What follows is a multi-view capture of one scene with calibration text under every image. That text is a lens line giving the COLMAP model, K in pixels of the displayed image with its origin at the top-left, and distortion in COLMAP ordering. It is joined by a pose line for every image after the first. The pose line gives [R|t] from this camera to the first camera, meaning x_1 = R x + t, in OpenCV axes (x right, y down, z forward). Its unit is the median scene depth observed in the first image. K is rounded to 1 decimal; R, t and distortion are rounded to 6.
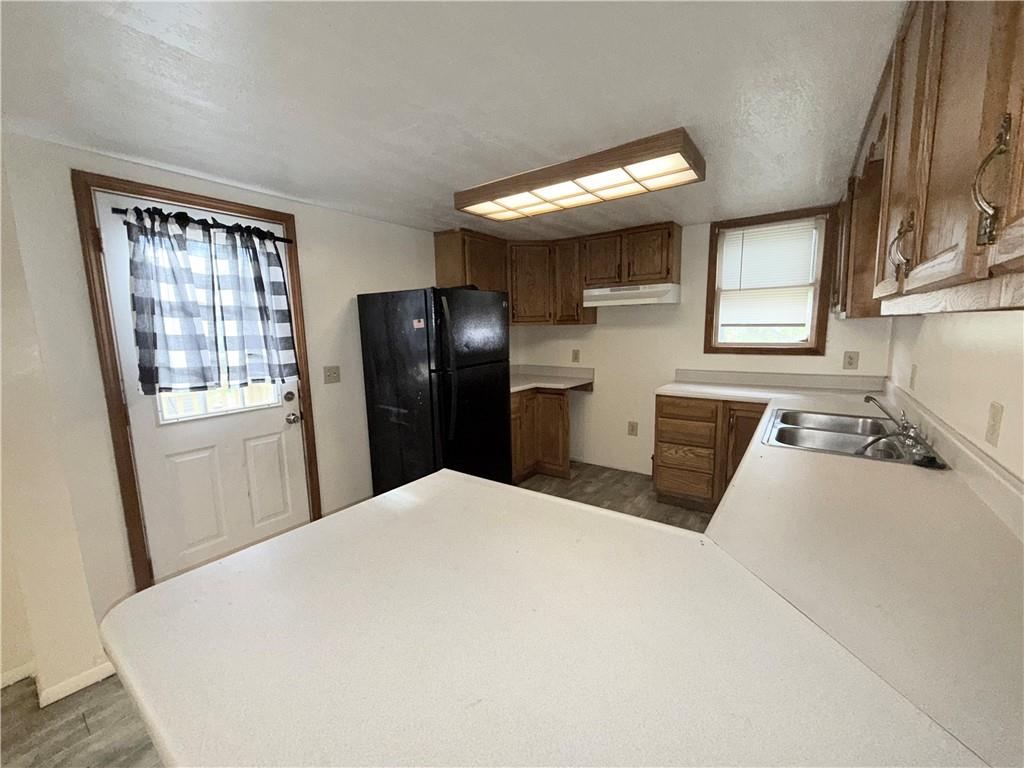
lens RADIAL K [[407.8, 0, 513.3], [0, 407.8, 381.1], [0, 0, 1]] dist [-0.003750, -0.000185]
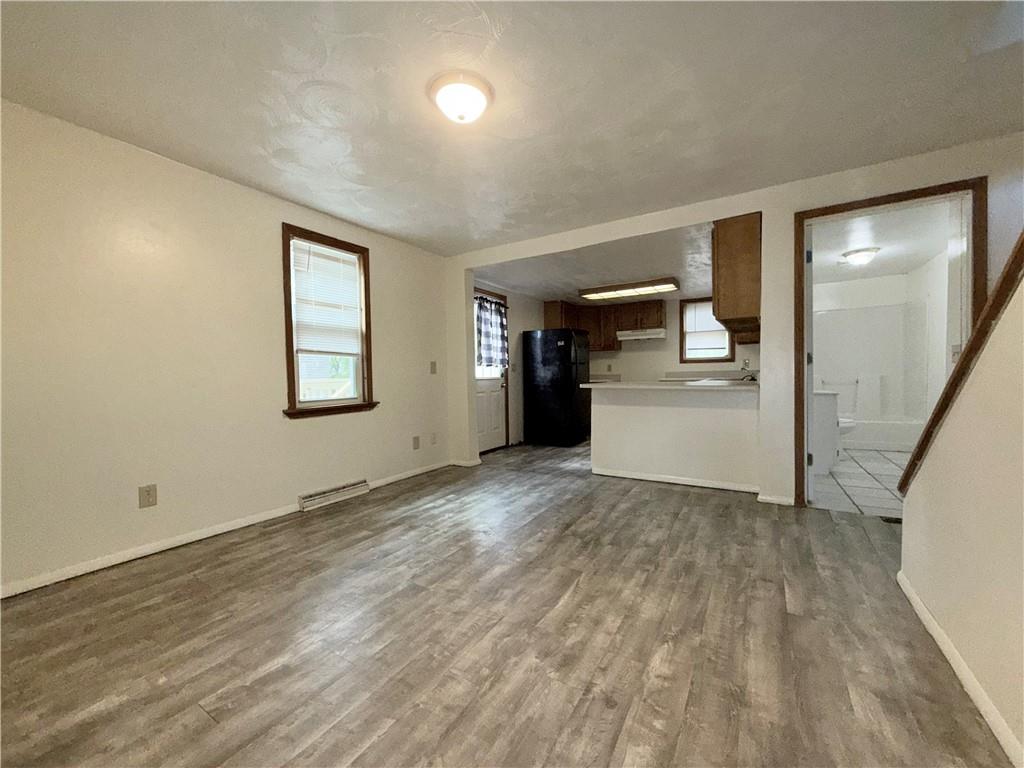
lens RADIAL K [[407.8, 0, 511.8], [0, 407.8, 384.0], [0, 0, 1]] dist [-0.003750, -0.000185]
pose [[0.997279, 0.002848, 0.073671, -0.519331], [0.005305, 0.993891, -0.110241, 0.259304], [-0.073535, 0.110332, 0.991171, -0.942974]]
